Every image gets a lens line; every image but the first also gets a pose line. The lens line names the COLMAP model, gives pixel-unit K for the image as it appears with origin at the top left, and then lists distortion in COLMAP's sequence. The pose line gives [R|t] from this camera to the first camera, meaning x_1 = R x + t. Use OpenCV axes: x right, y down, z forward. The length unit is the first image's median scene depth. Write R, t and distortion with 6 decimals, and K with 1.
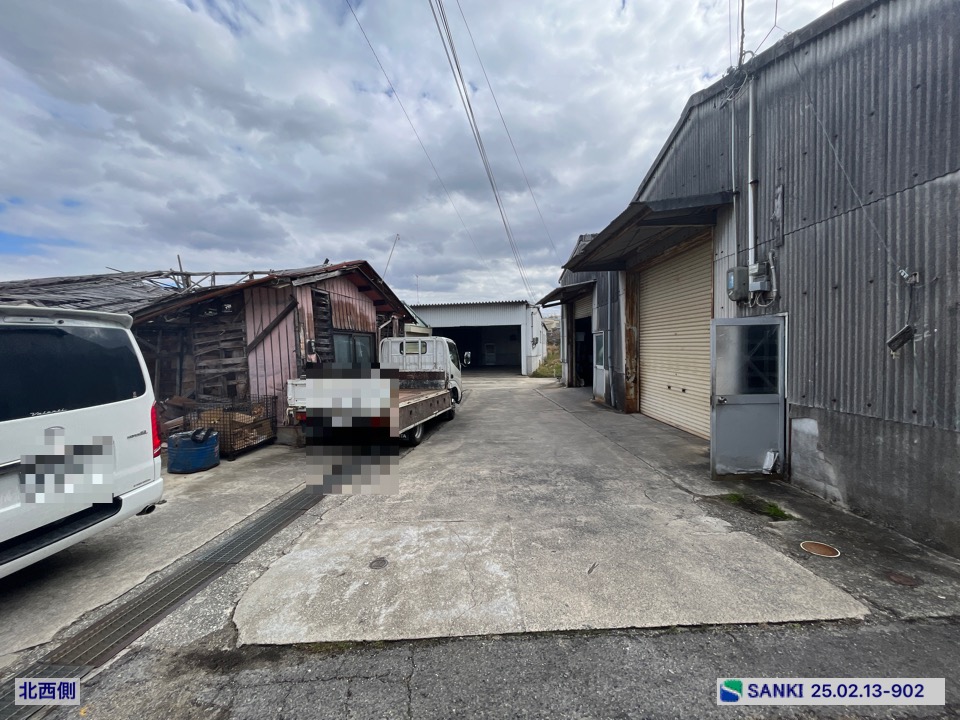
lens RADIAL K [[384.8, 0, 477.2], [0, 384.8, 359.5], [0, 0, 1]] dist [-0.003273, -0.000091]
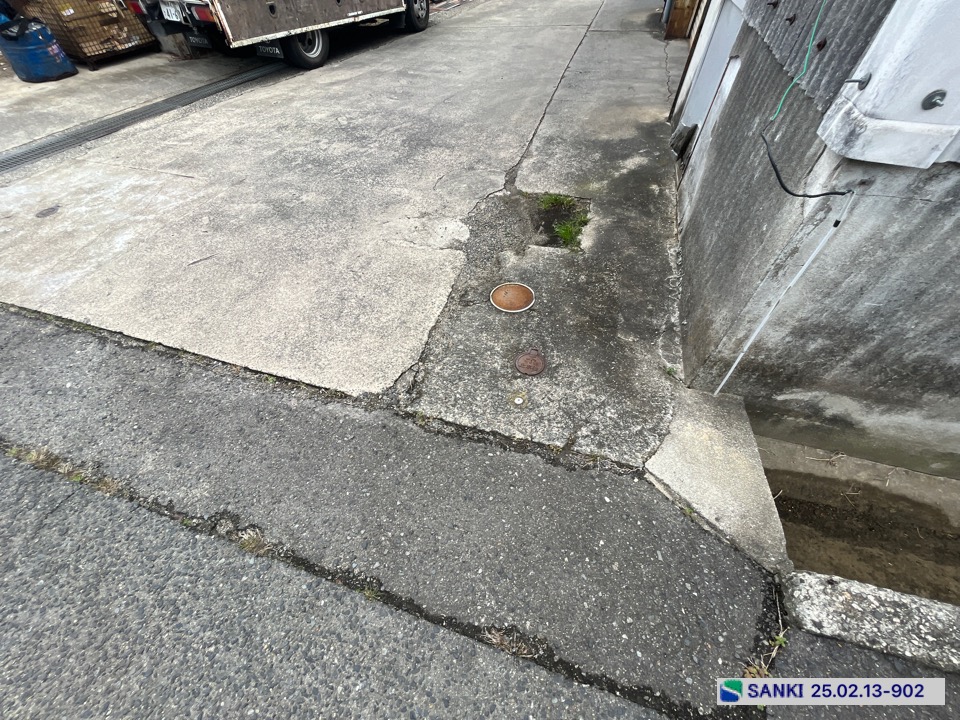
lens RADIAL K [[384.8, 0, 477.2], [0, 384.8, 359.5], [0, 0, 1]] dist [-0.003273, -0.000091]
pose [[0.956125, 0.228924, -0.182807, 0.744075], [-0.014363, 0.659882, 0.751232, 0.052331], [0.292606, -0.715646, 0.634218, 0.368331]]
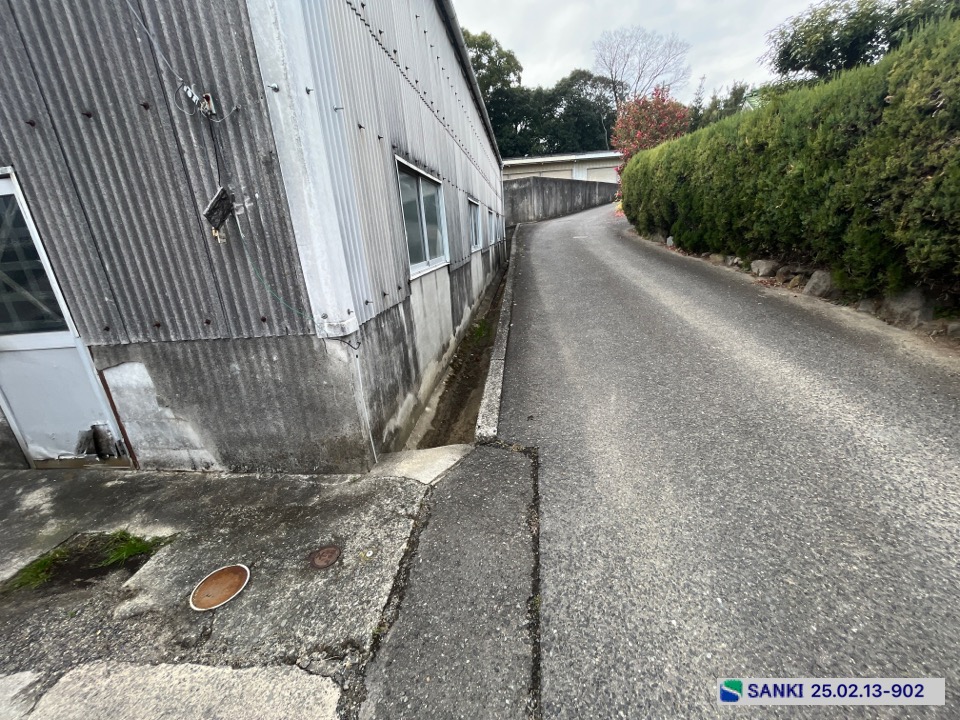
lens RADIAL K [[384.8, 0, 477.2], [0, 384.8, 359.5], [0, 0, 1]] dist [-0.003273, -0.000091]
pose [[0.119285, -0.301510, 0.945972, 0.375368], [0.097818, 0.951708, 0.291003, 0.029038], [-0.988030, 0.057821, 0.143018, 0.390724]]
